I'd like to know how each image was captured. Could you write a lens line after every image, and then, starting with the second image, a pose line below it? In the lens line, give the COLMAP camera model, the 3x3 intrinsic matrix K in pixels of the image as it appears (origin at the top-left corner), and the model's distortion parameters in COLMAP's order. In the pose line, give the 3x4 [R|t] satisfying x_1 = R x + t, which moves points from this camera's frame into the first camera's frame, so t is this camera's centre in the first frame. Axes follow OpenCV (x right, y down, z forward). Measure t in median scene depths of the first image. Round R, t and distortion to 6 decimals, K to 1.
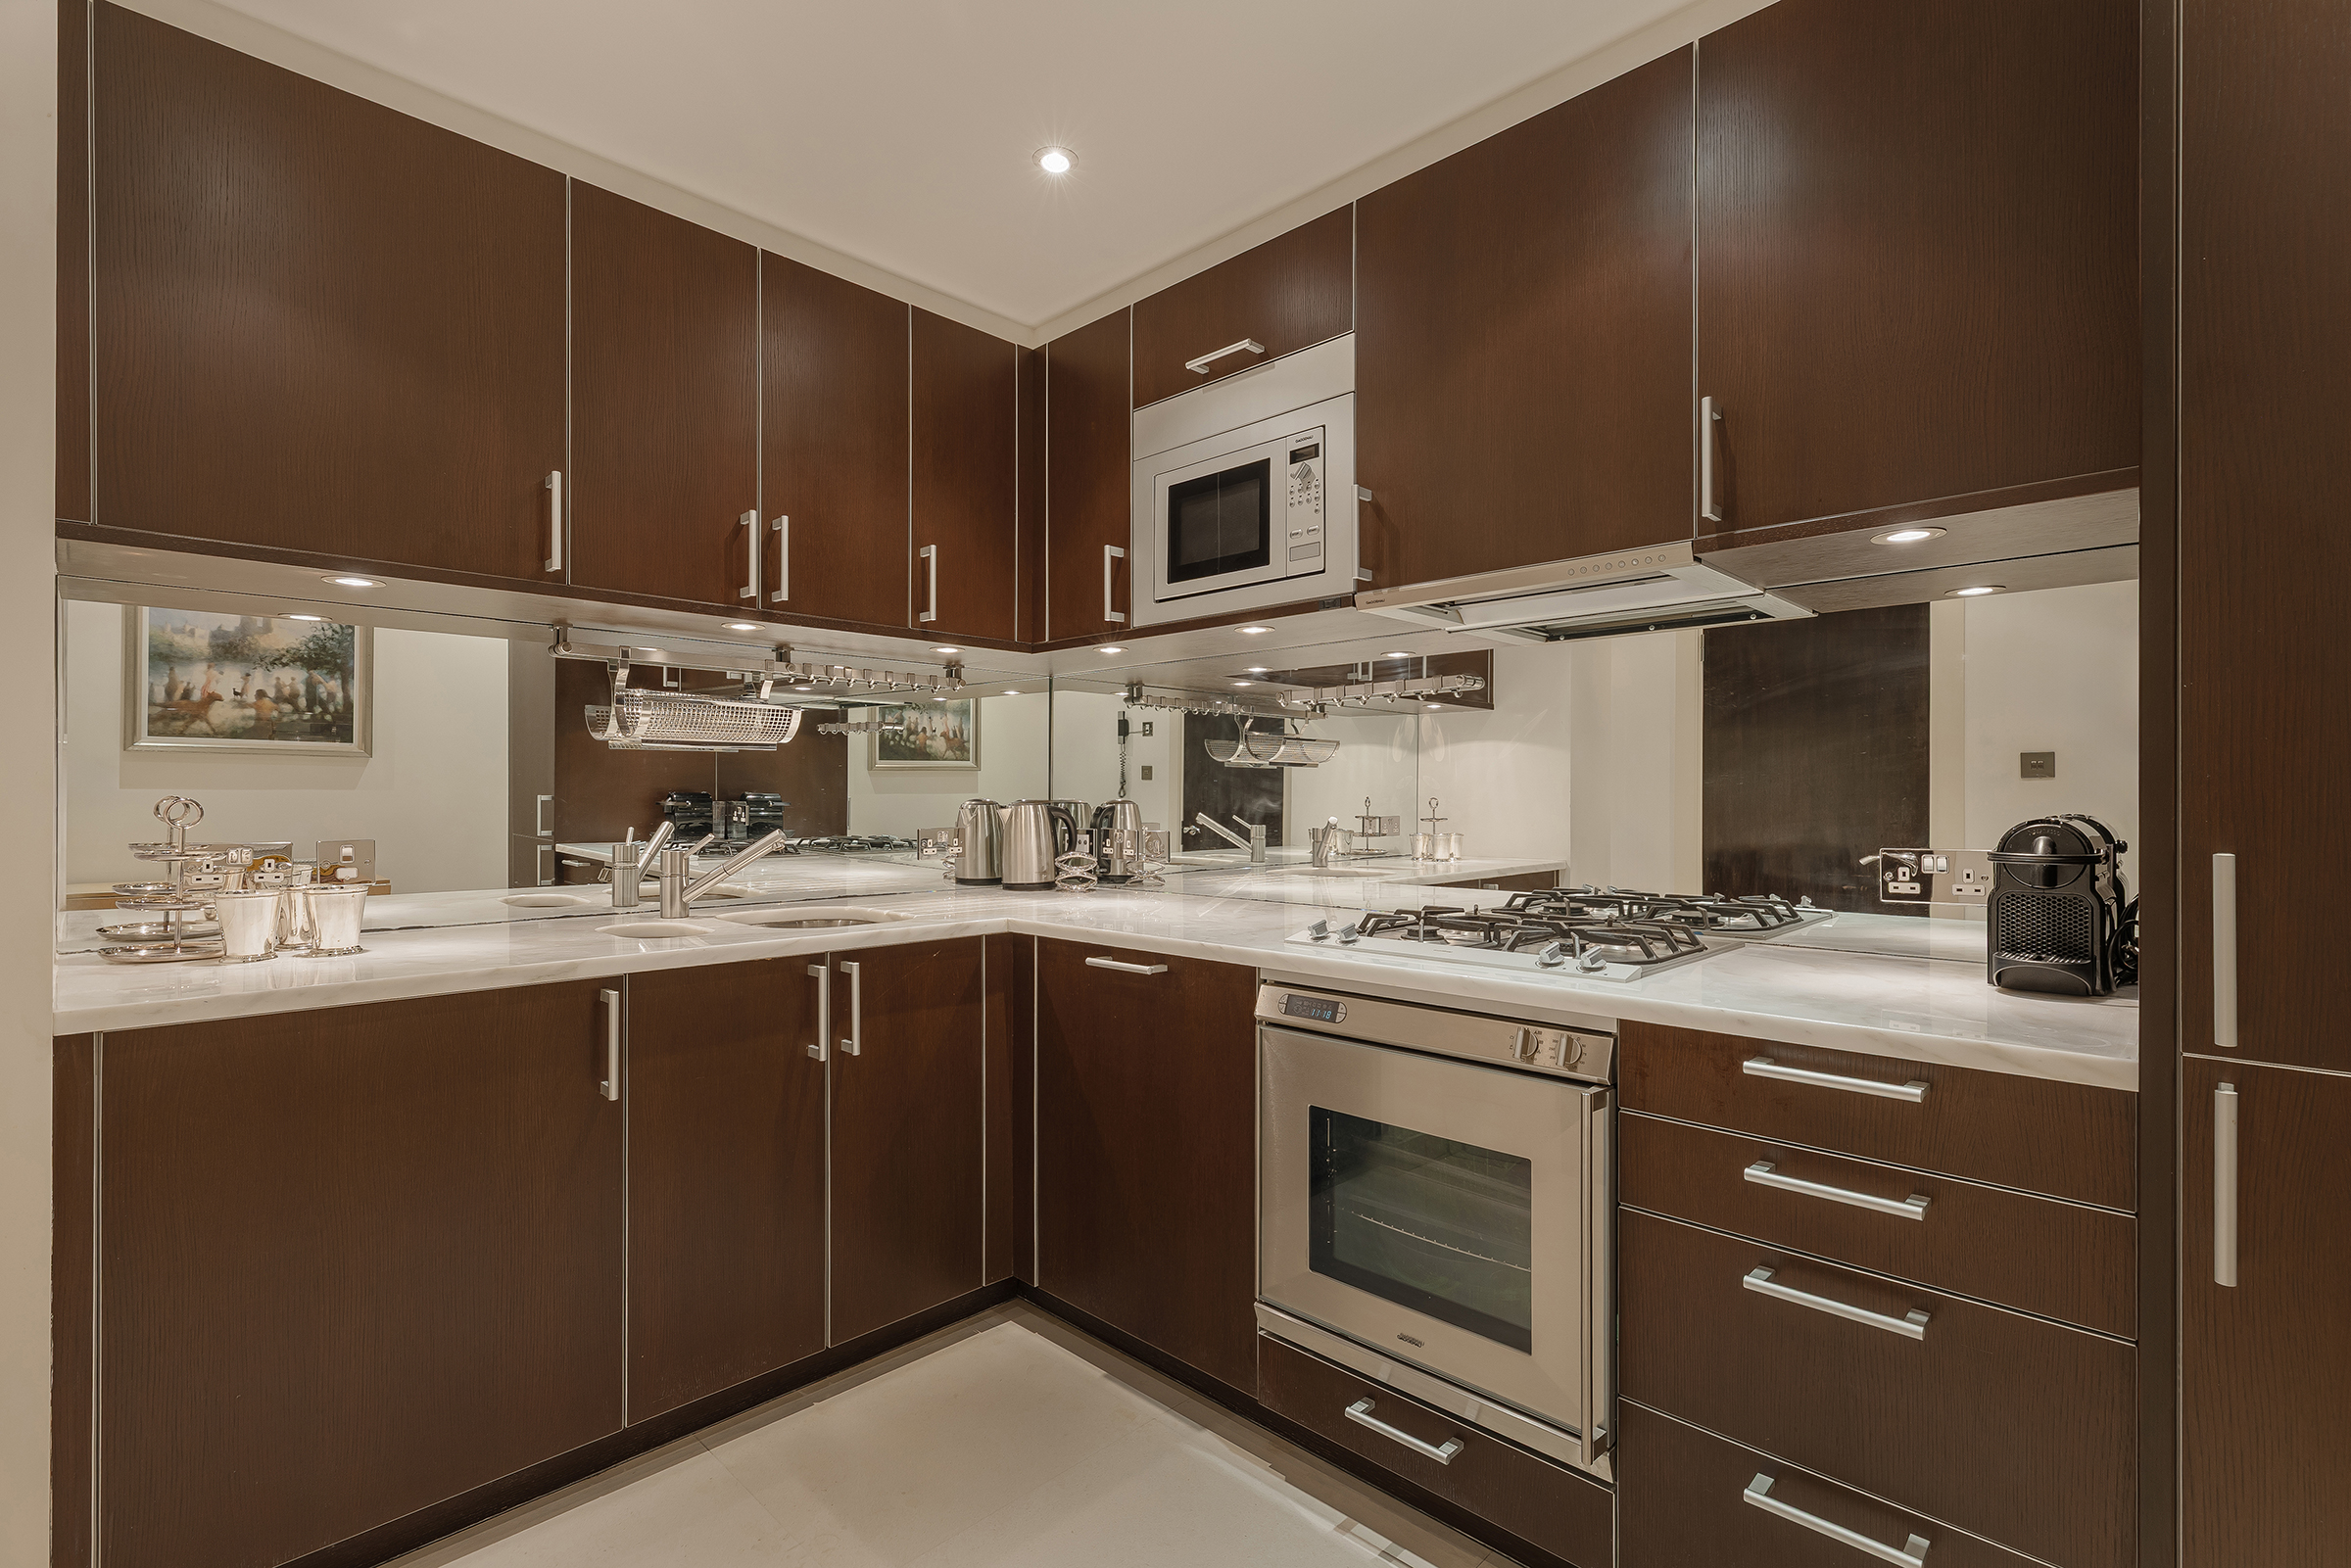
lens RADIAL K [[1072.6, 0, 1140.8], [0, 1072.6, 800.4], [0, 0, 1]] dist [0.004027, -0.001253]
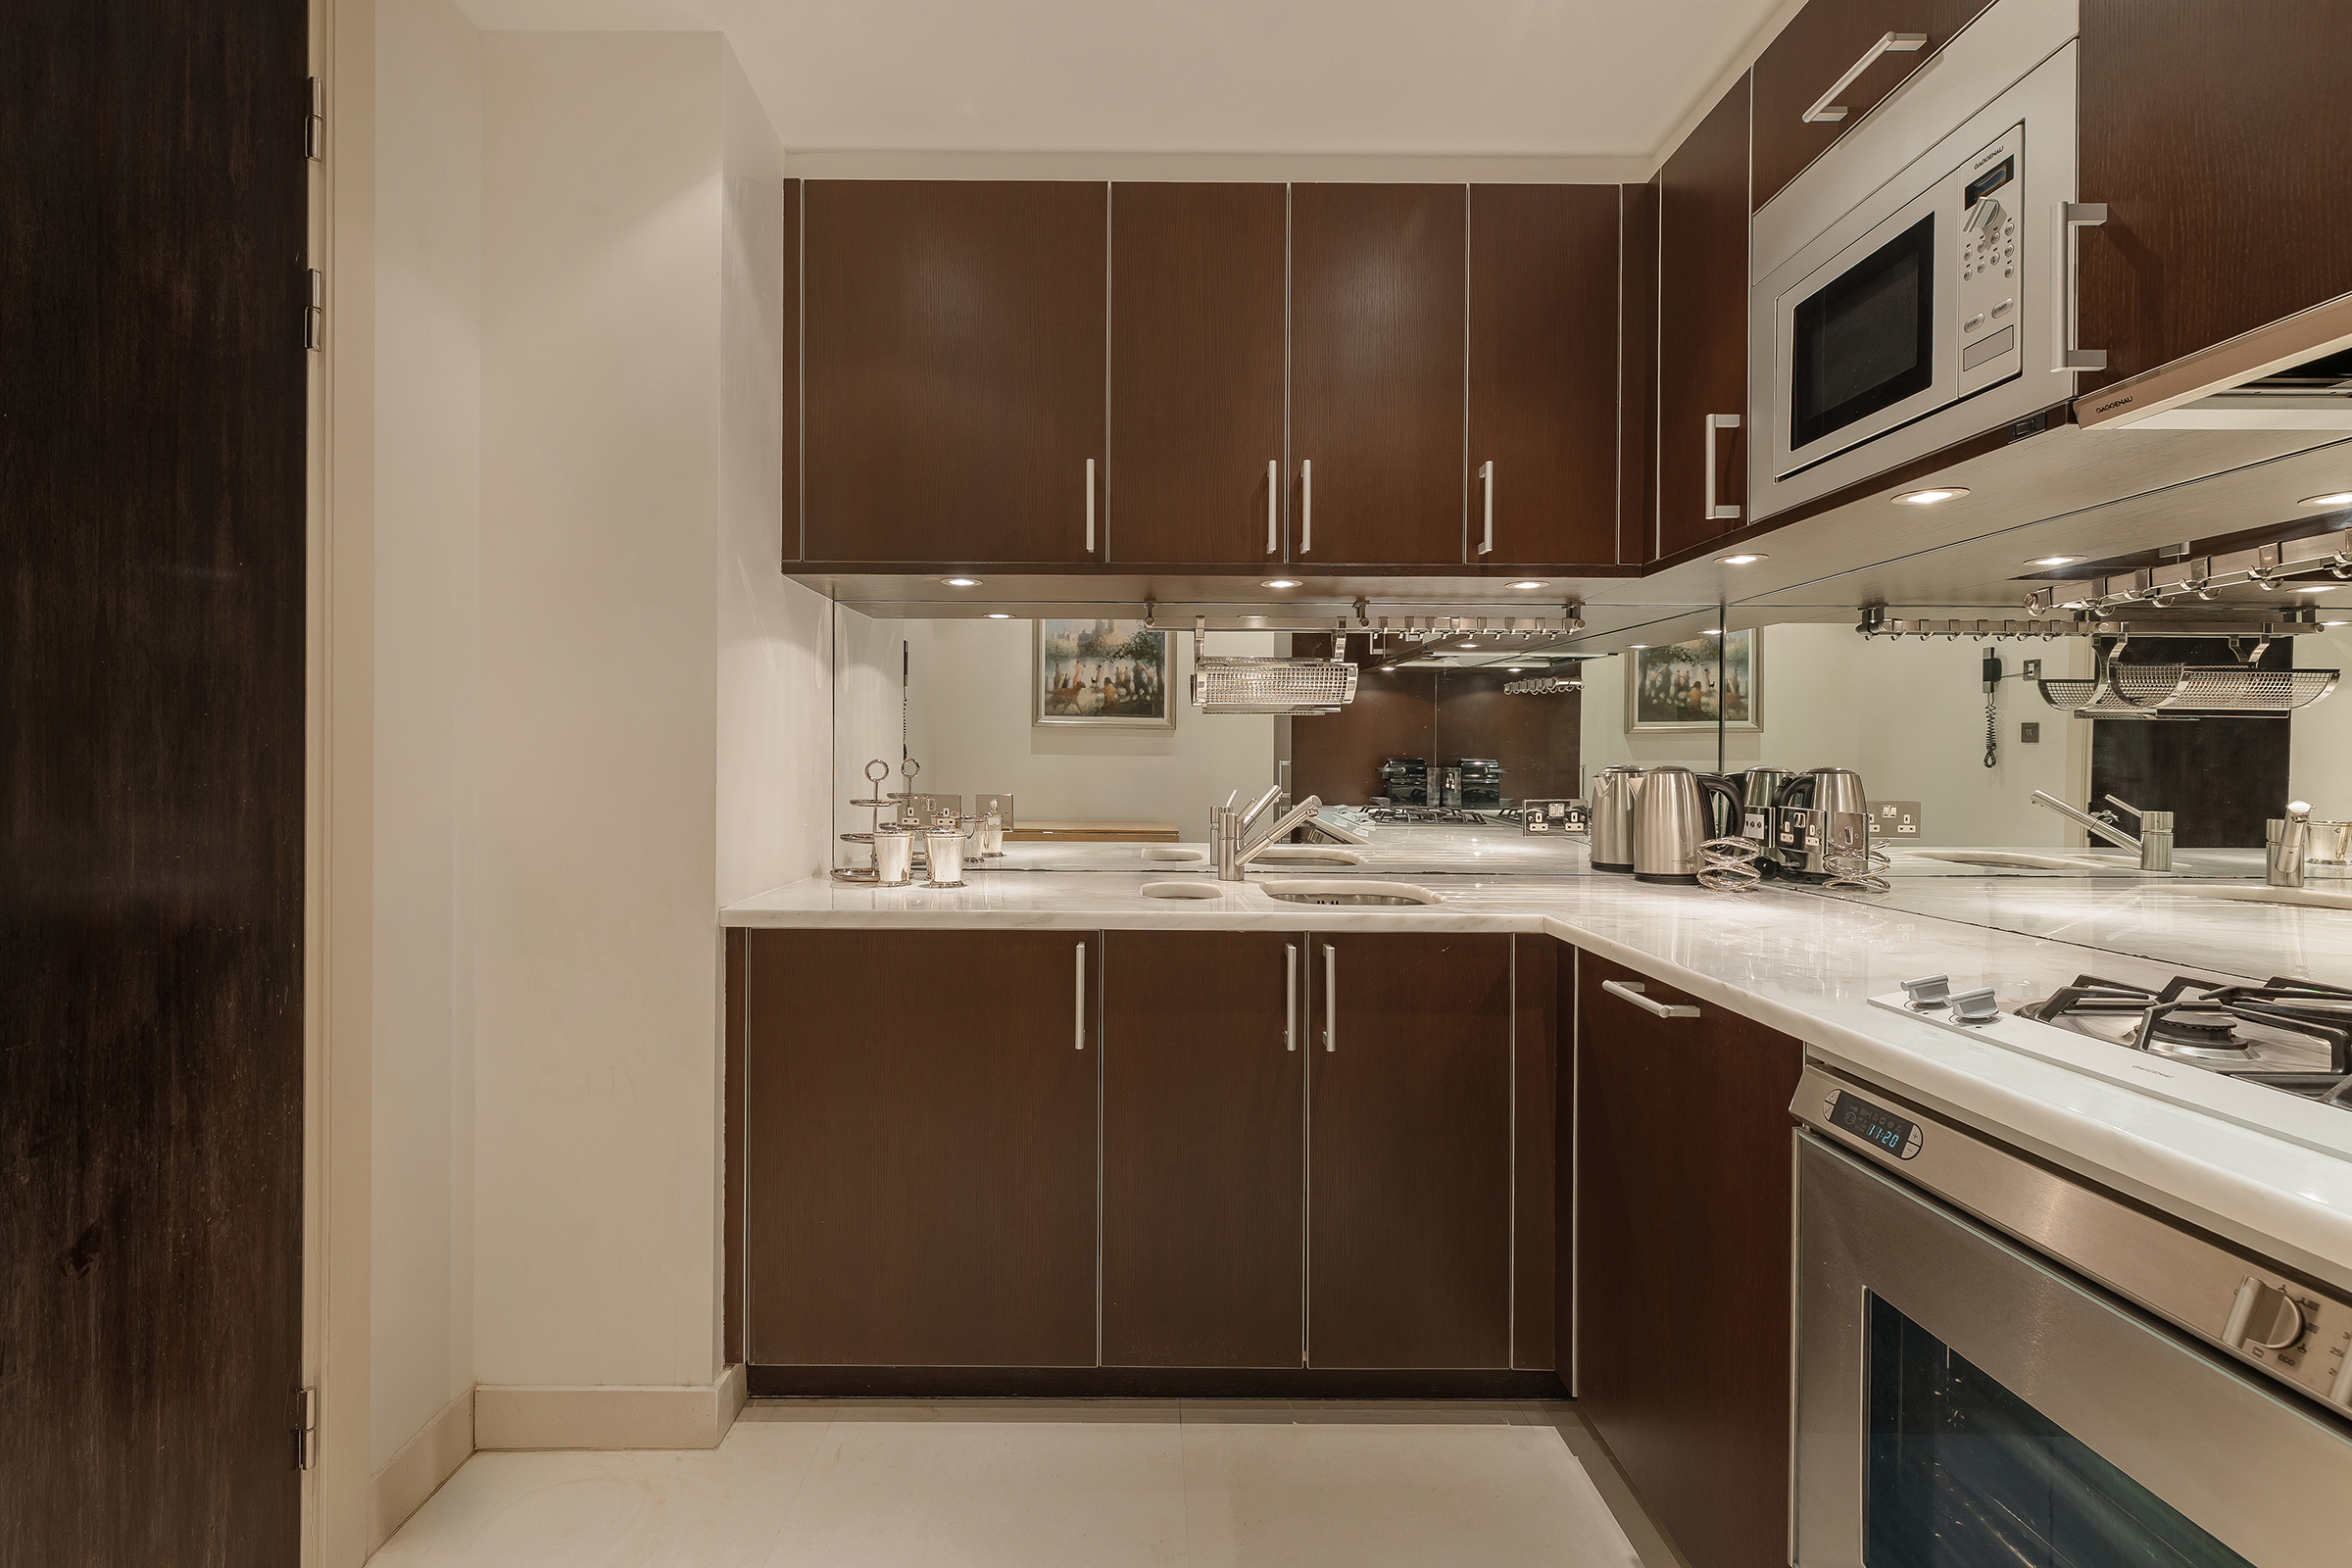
lens RADIAL K [[1073.2, 0, 1172.1], [0, 1073.2, 767.9], [0, 0, 1]] dist [0.004027, -0.001253]
pose [[0.708368, 0.008189, -0.705795, 0.222822], [-0.008688, 0.999958, 0.002882, 0.001150], [0.705790, 0.004090, 0.708410, 0.230733]]
